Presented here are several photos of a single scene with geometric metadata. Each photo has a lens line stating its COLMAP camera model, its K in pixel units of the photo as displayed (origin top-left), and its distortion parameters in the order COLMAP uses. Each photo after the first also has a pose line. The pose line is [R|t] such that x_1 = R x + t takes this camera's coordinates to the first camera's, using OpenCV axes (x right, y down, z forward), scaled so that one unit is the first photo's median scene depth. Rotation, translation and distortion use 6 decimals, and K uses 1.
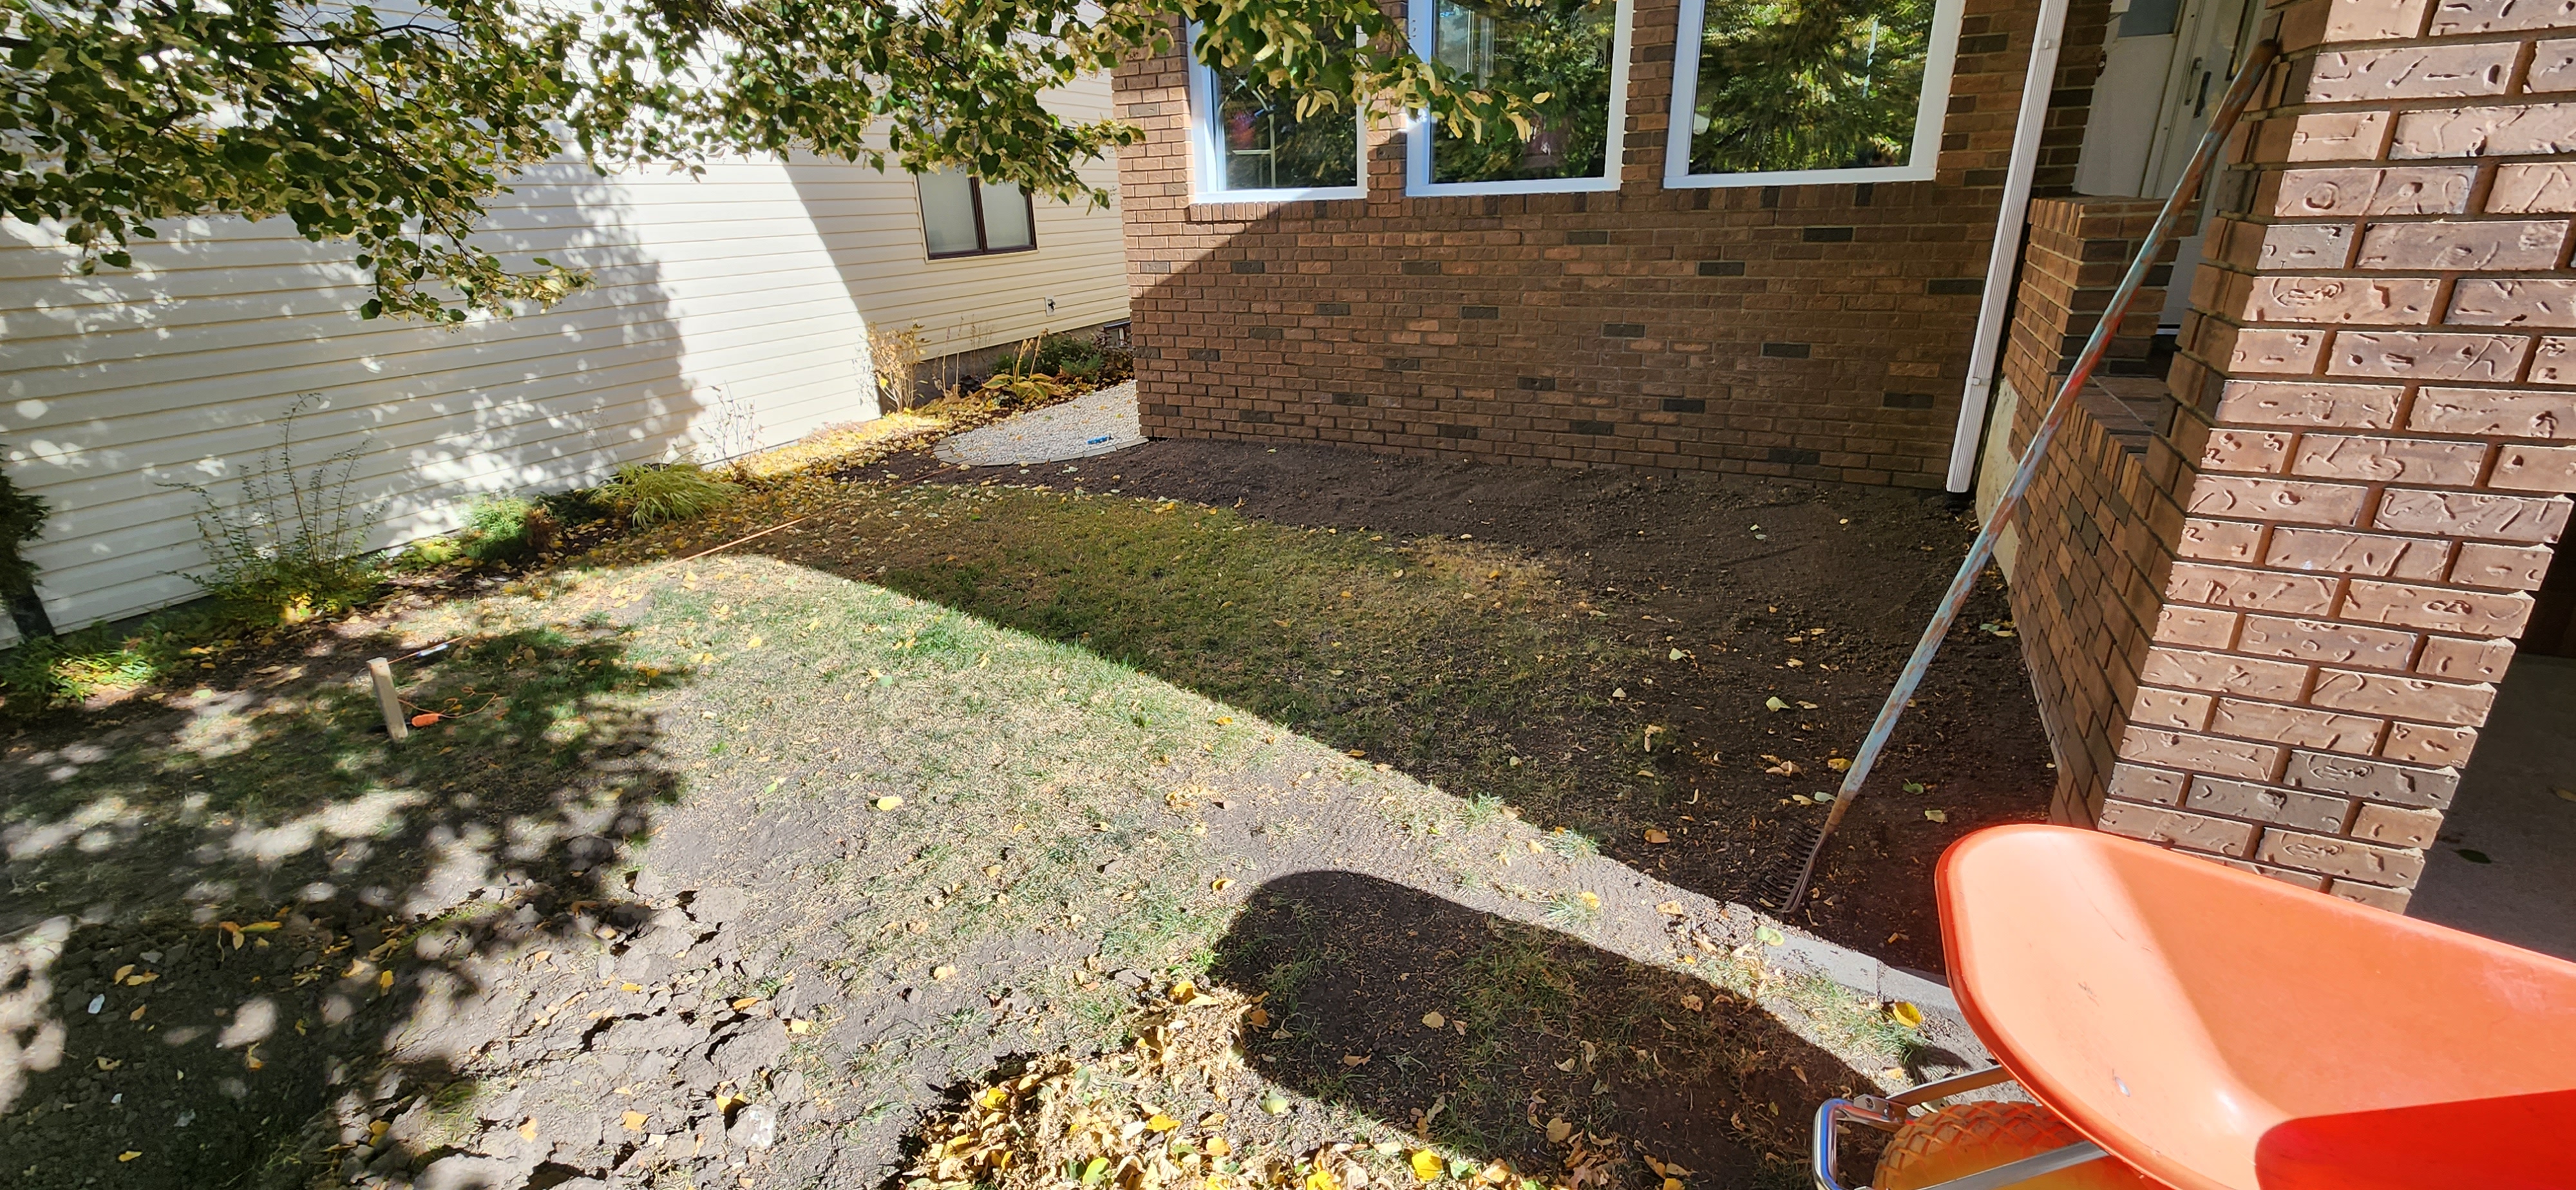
lens RADIAL K [[1049.5, 0, 1283.4], [0, 1049.5, 592.8], [0, 0, 1]] dist [-0.000300, 0.000248]
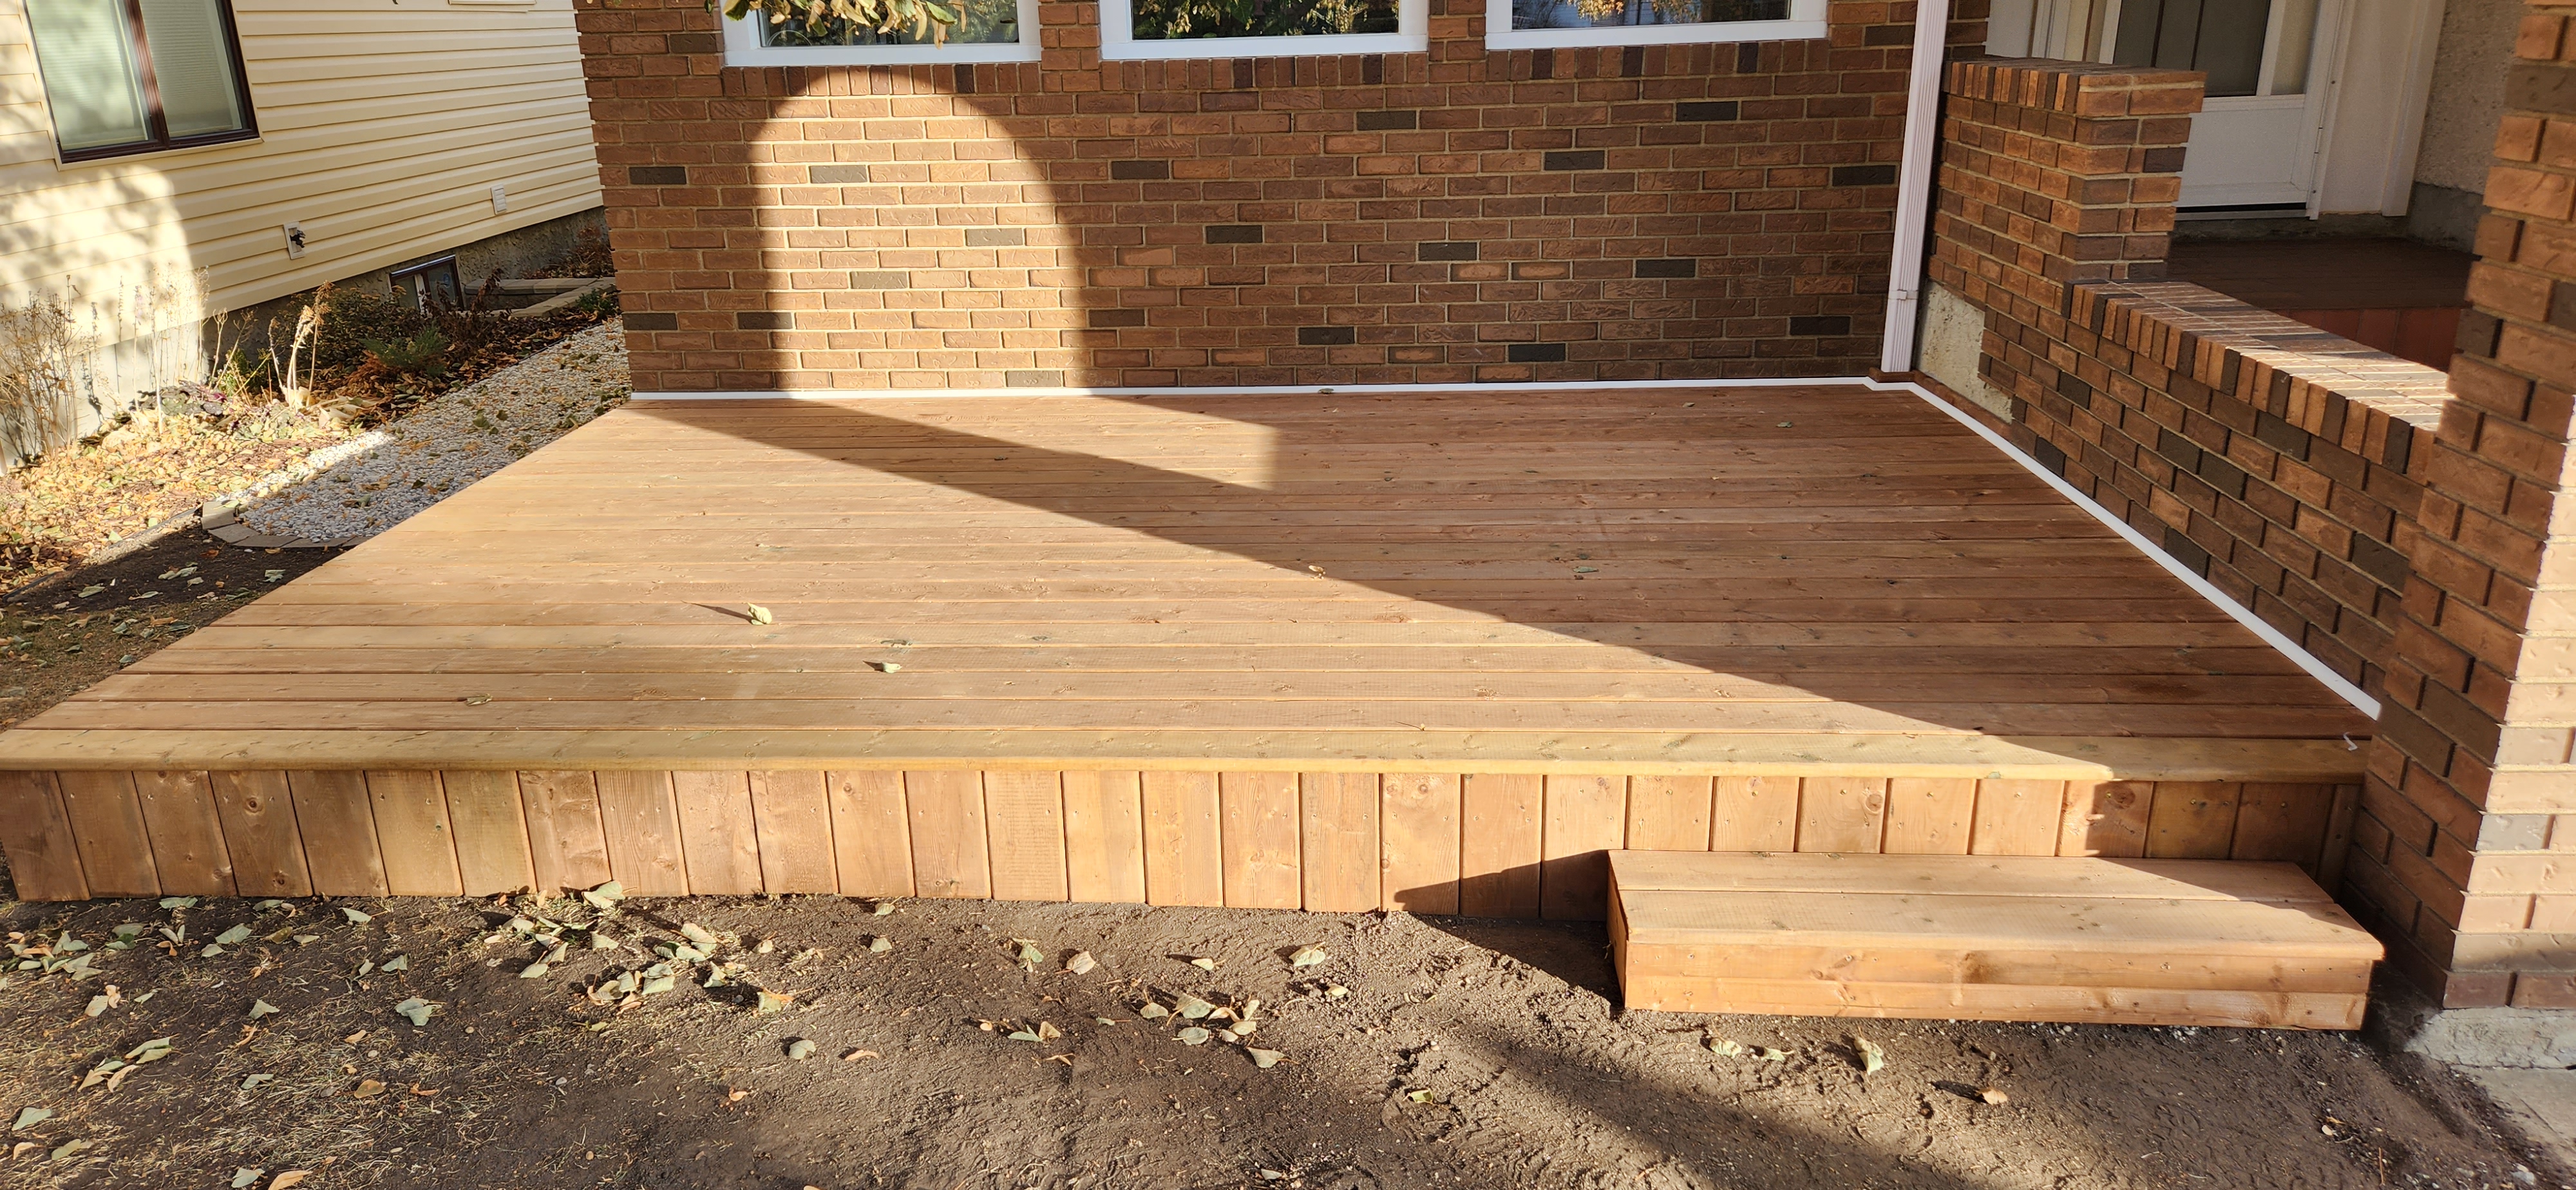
lens RADIAL K [[1714.5, 0, 1259.0], [0, 1714.5, 595.8], [0, 0, 1]] dist [0.068121, -0.044097]
pose [[0.920804, -0.120087, 0.371078, -0.252296], [0.135859, 0.990590, -0.016552, -0.023255], [-0.365599, 0.065656, 0.928454, 0.003017]]
